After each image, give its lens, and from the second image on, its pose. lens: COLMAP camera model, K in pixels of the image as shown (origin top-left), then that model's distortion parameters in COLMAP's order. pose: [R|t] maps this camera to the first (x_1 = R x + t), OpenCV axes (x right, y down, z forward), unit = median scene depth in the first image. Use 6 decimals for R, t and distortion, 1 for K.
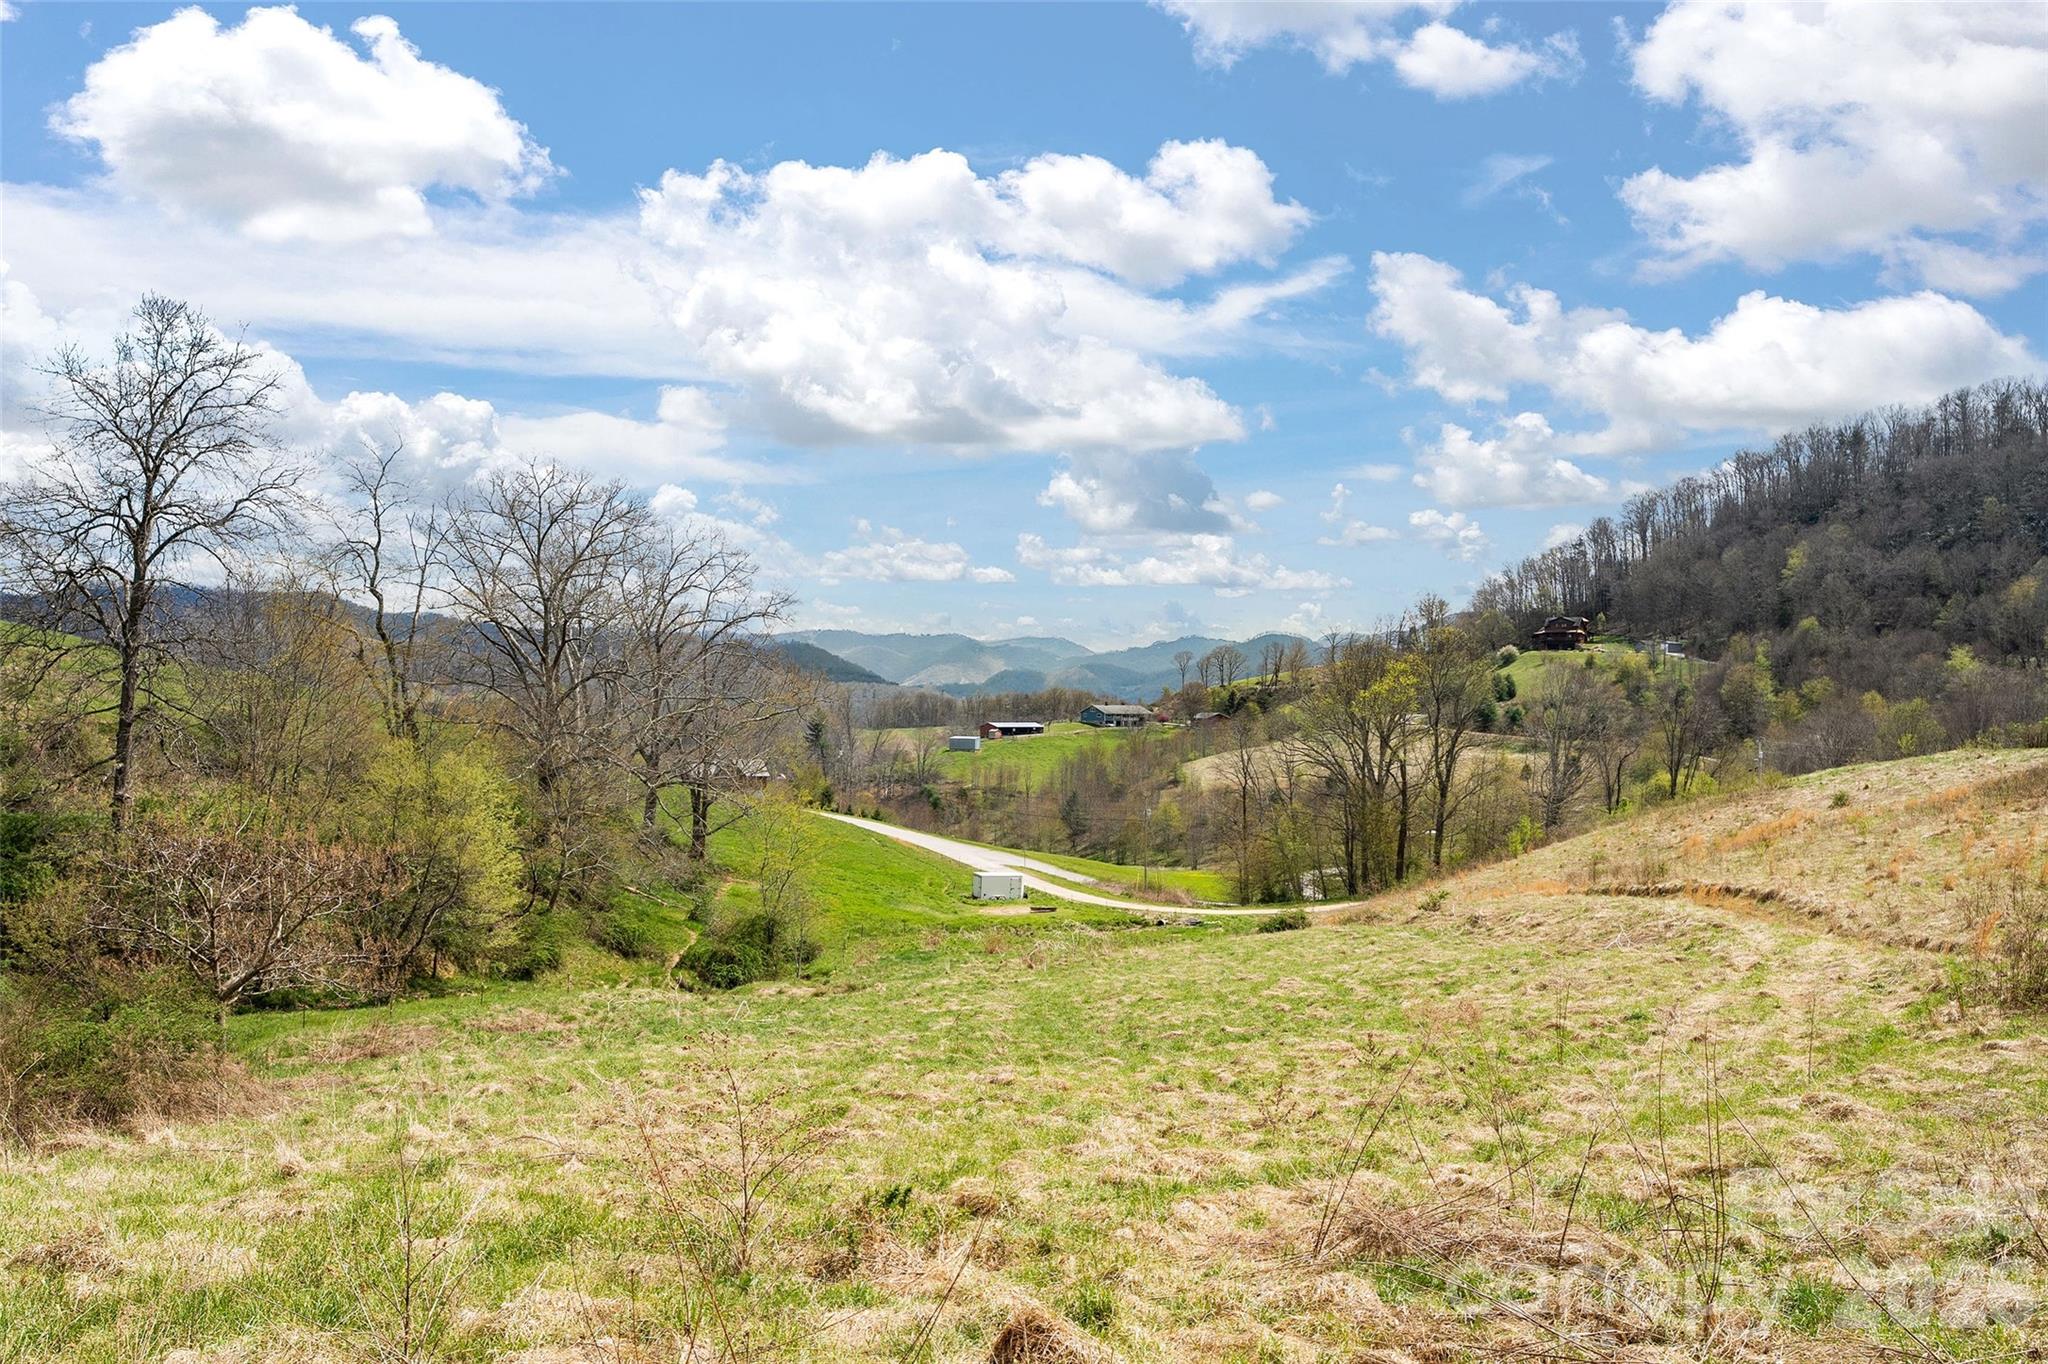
lens RADIAL K [[1540.9, 0, 1020.6], [0, 1540.9, 685.9], [0, 0, 1]] dist [0.008211, -0.007215]
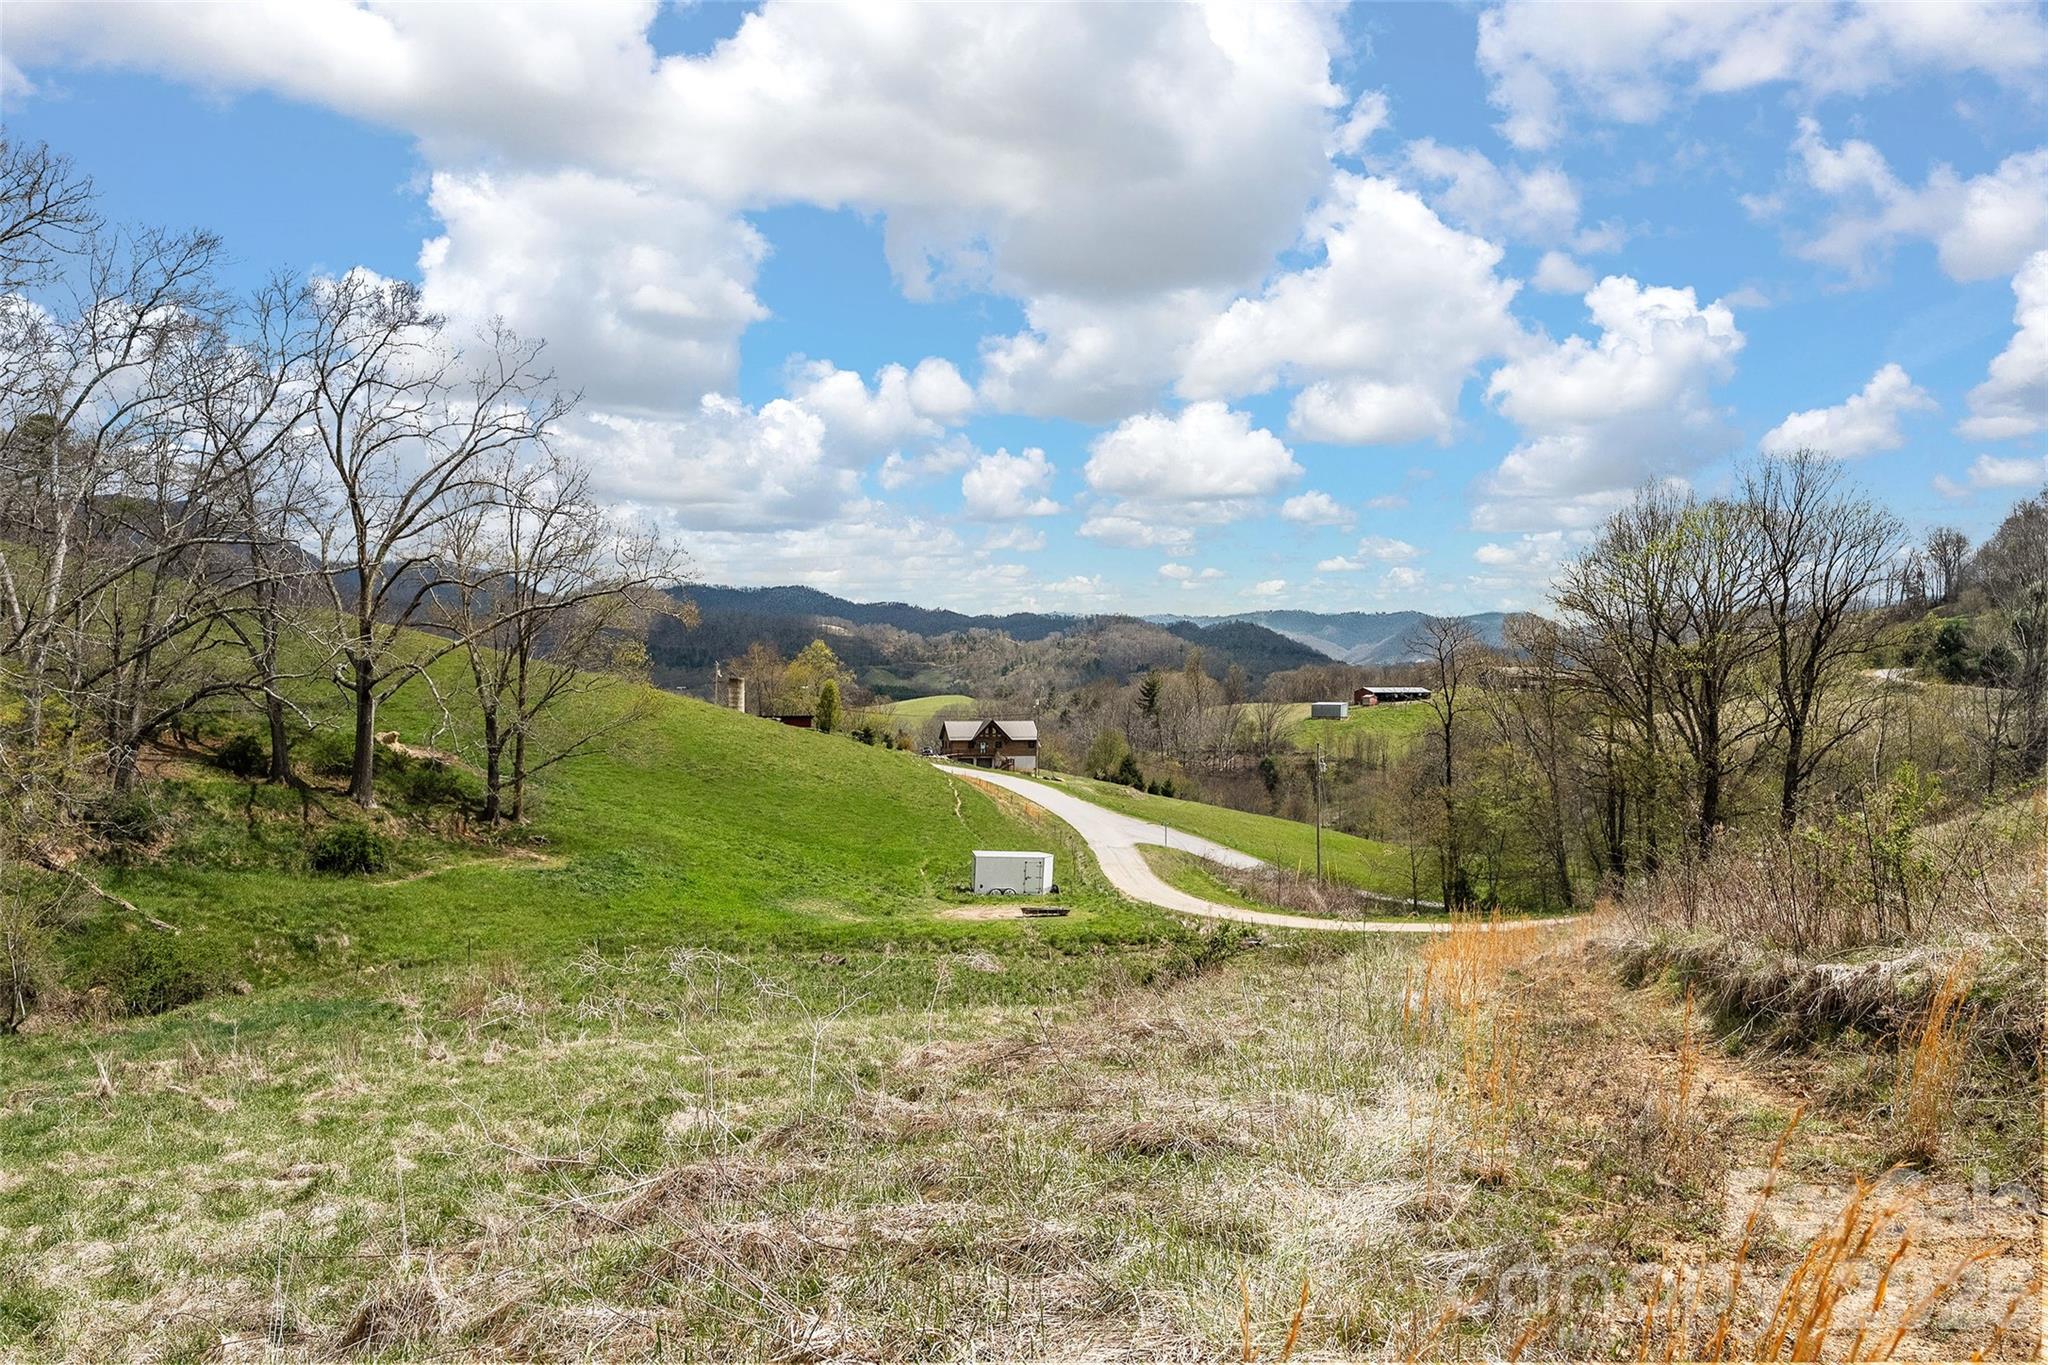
lens RADIAL K [[1540.9, 0, 1024.0], [0, 1540.9, 693.9], [0, 0, 1]] dist [0.008211, -0.007215]
pose [[0.957657, -0.009570, -0.287752, 0.055700], [0.014146, 0.999804, 0.013827, 0.015011], [0.287564, -0.017312, 0.957605, 0.124935]]
